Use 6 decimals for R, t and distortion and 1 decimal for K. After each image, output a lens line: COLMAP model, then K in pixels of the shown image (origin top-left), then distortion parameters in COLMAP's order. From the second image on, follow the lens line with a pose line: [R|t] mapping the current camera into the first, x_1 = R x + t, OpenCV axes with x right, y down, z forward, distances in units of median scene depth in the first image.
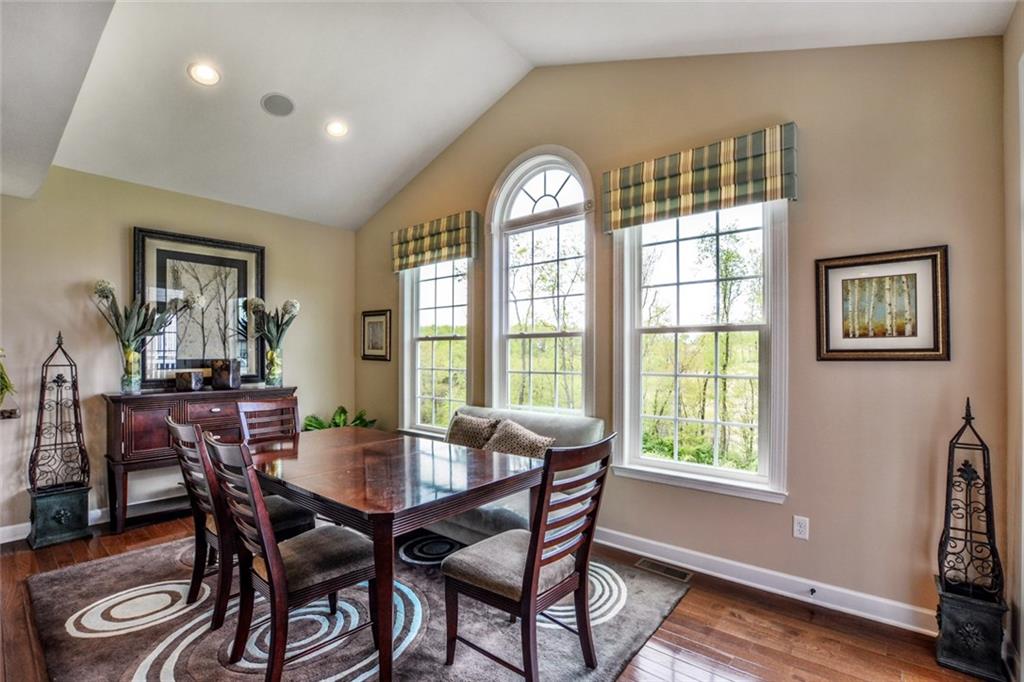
lens RADIAL K [[441.7, 0, 513.8], [0, 441.7, 352.1], [0, 0, 1]] dist [-0.000108, 0.000144]
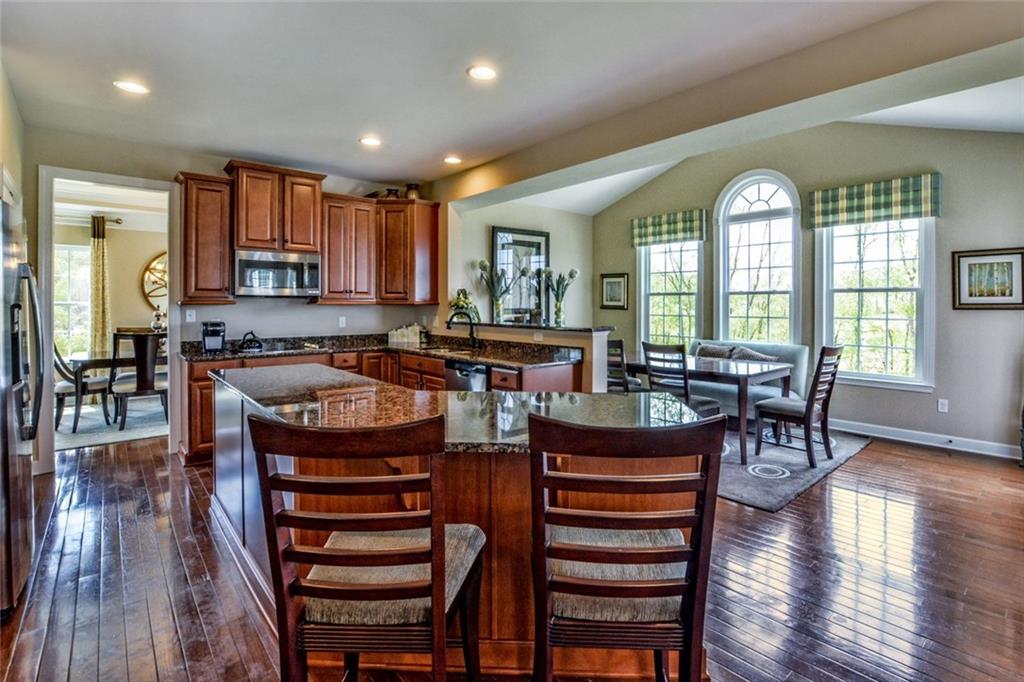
lens RADIAL K [[515.8, 0, 515.6], [0, 515.8, 305.1], [0, 0, 1]] dist [-0.000259, 0.000018]
pose [[0.992270, 0.004045, -0.124032, -0.605253], [-0.003360, 0.999978, 0.005727, -0.003708], [0.124053, -0.005266, 0.992262, -0.965640]]
